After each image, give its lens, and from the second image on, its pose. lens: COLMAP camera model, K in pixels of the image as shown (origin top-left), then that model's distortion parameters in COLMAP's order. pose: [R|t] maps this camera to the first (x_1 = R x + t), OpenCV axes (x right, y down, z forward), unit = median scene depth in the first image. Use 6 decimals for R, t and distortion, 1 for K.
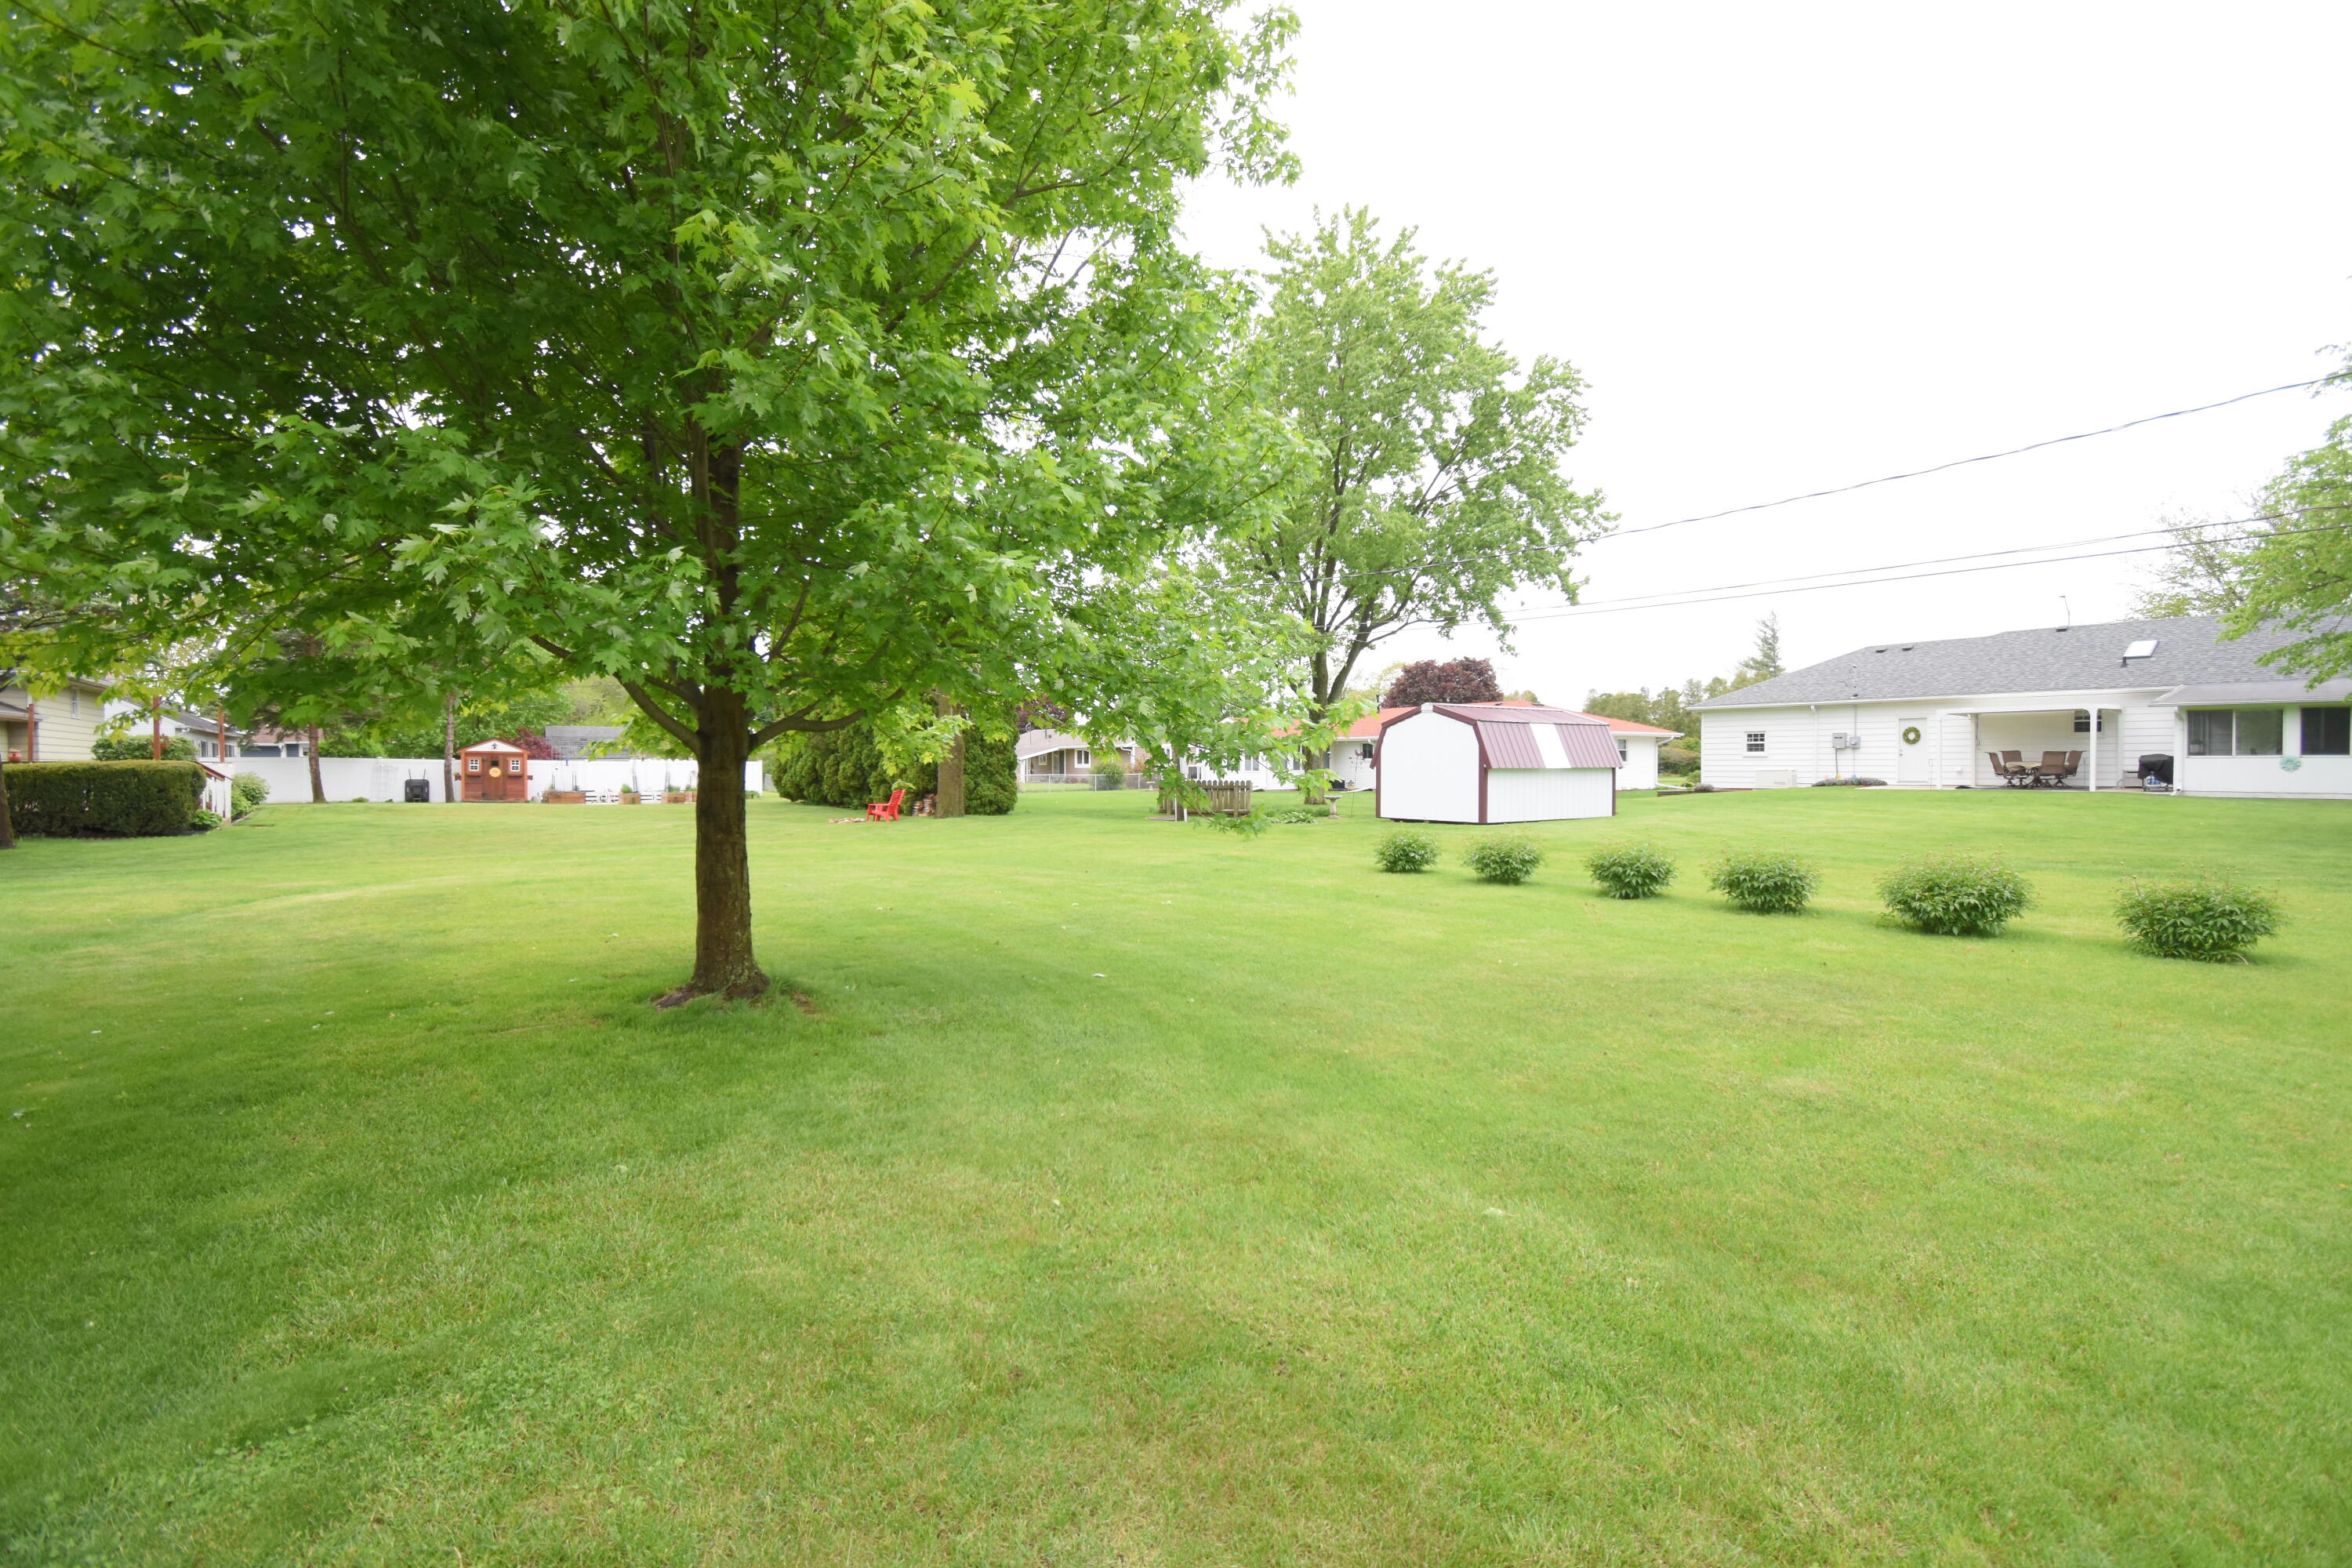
lens RADIAL K [[1076.6, 0, 1175.6], [0, 1076.6, 778.4], [0, 0, 1]] dist [-0.006046, -0.001771]
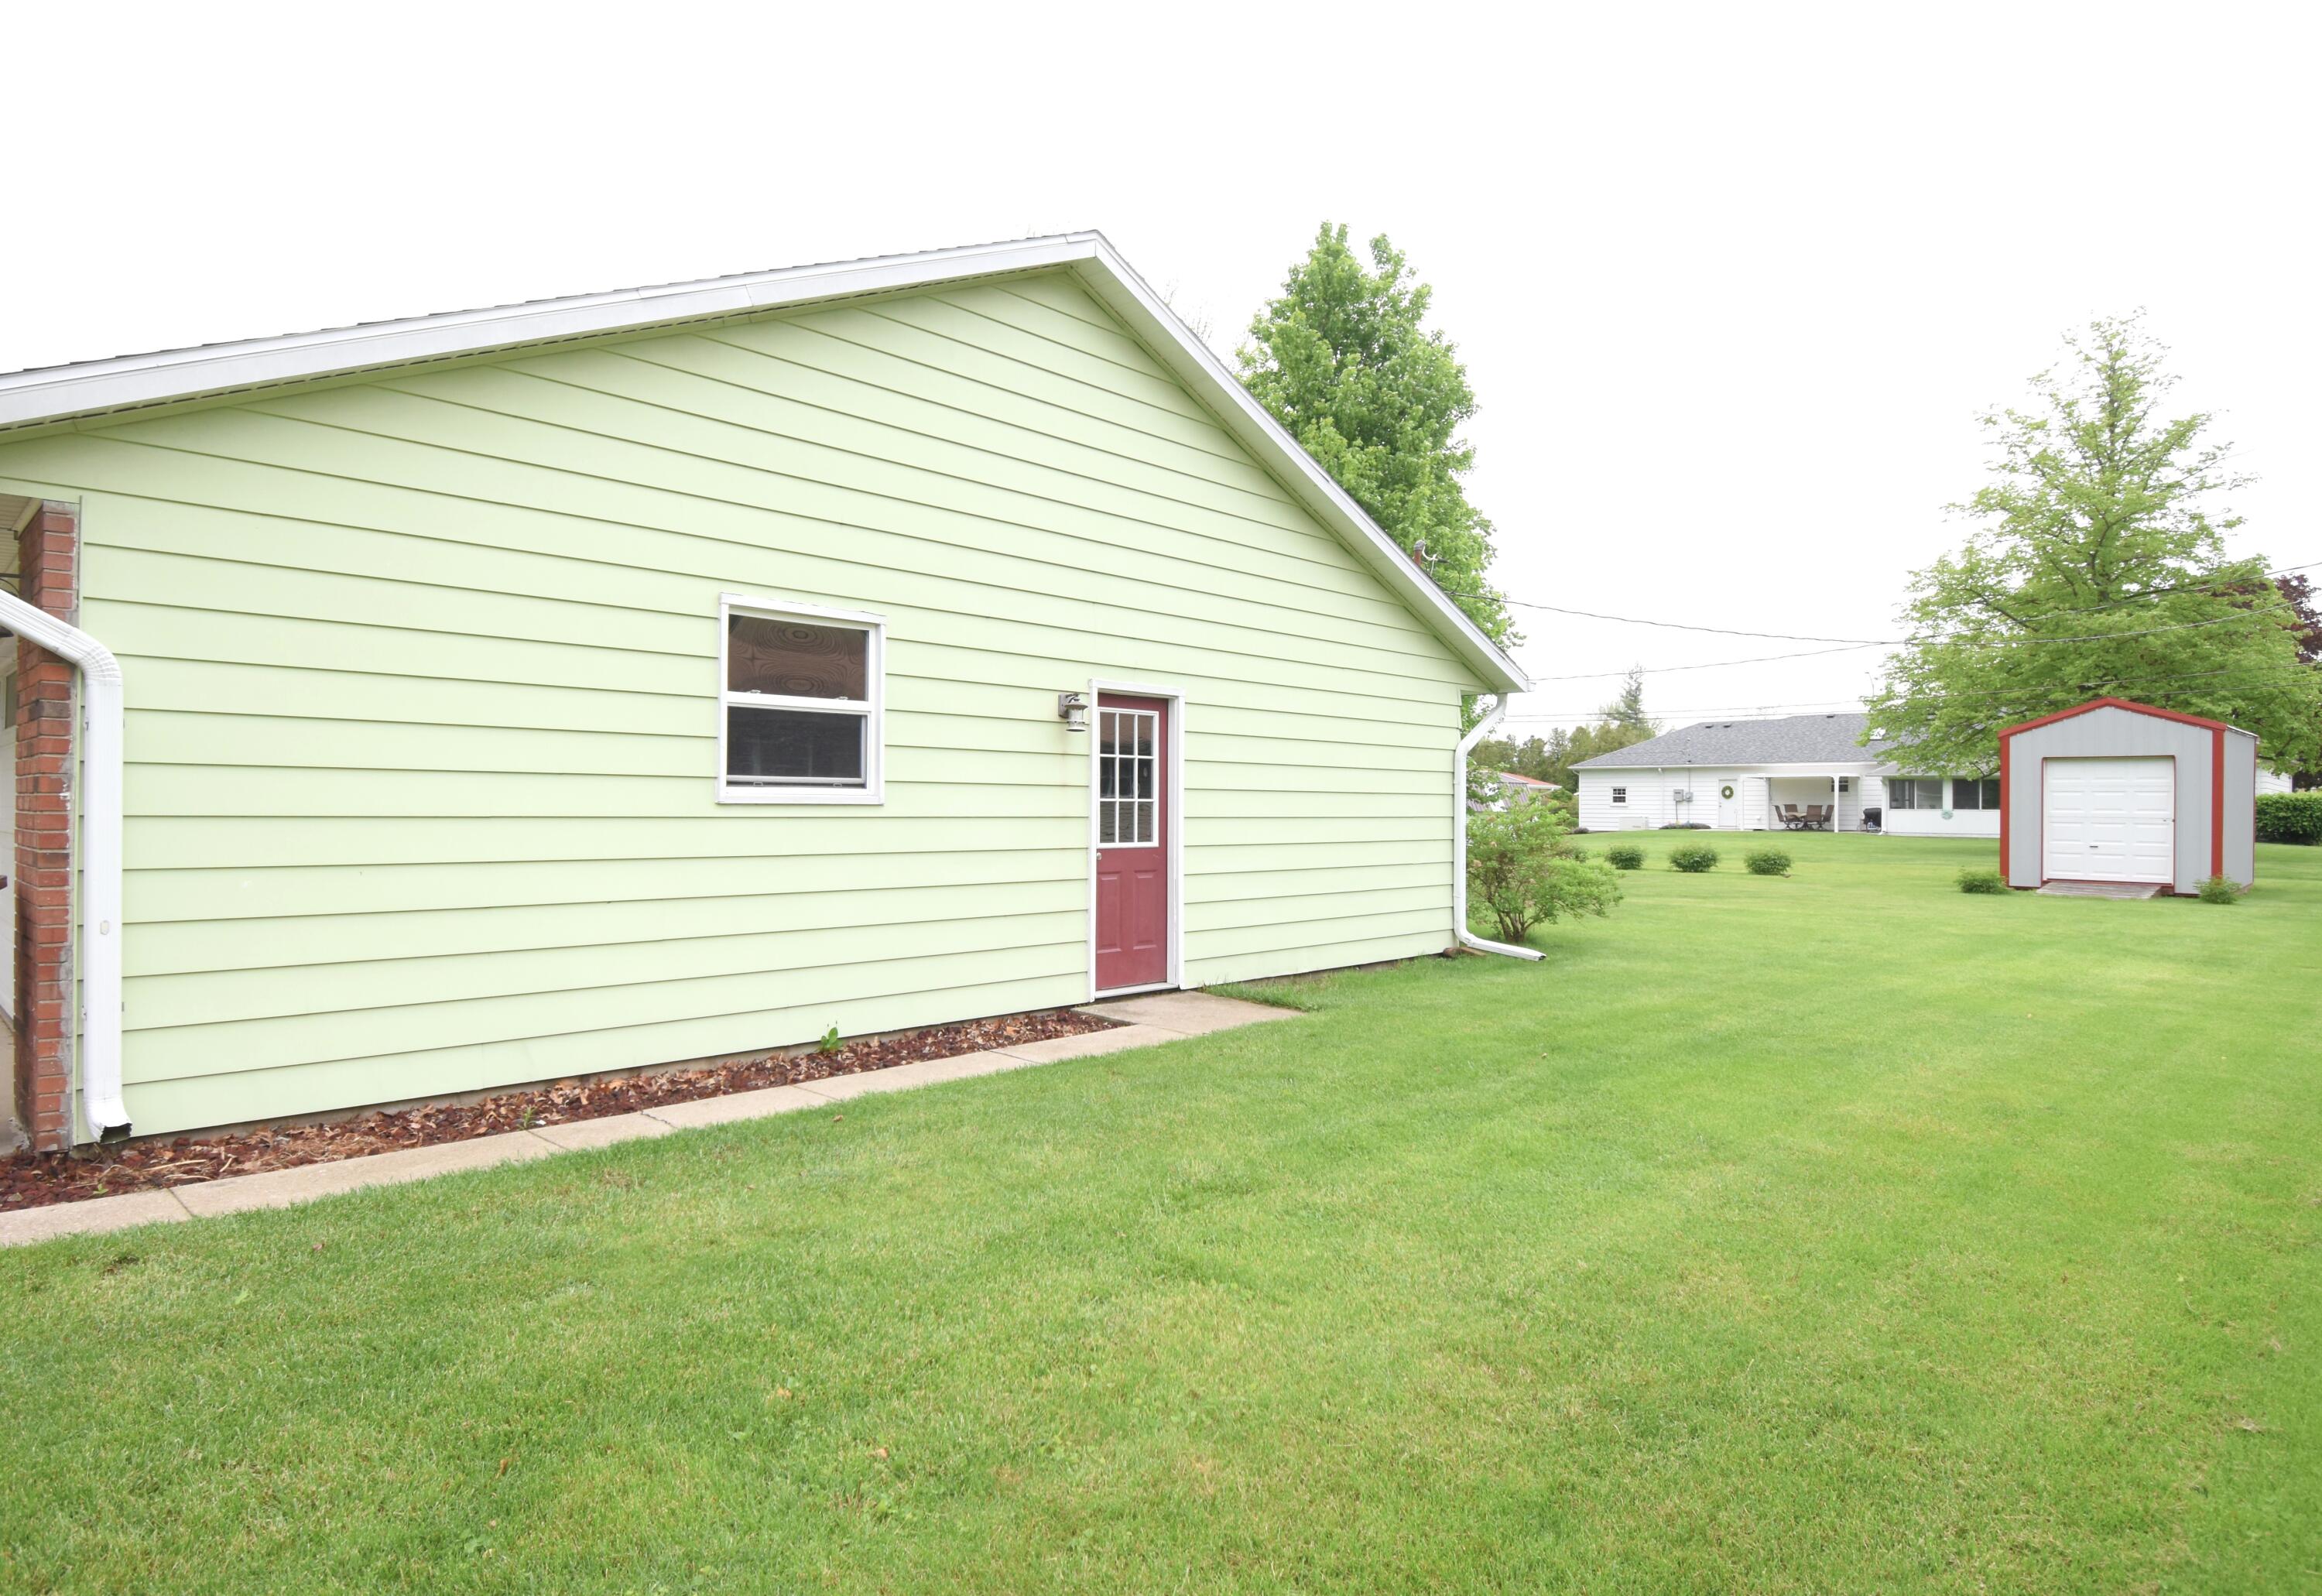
lens RADIAL K [[1205.7, 0, 1166.2], [0, 1205.7, 814.6], [0, 0, 1]] dist [-0.015194, -0.000698]
pose [[0.990709, 0.011423, 0.135516, -0.218967], [-0.010212, 0.999902, -0.009625, 0.010246], [-0.135612, 0.008151, 0.990728, -0.402364]]
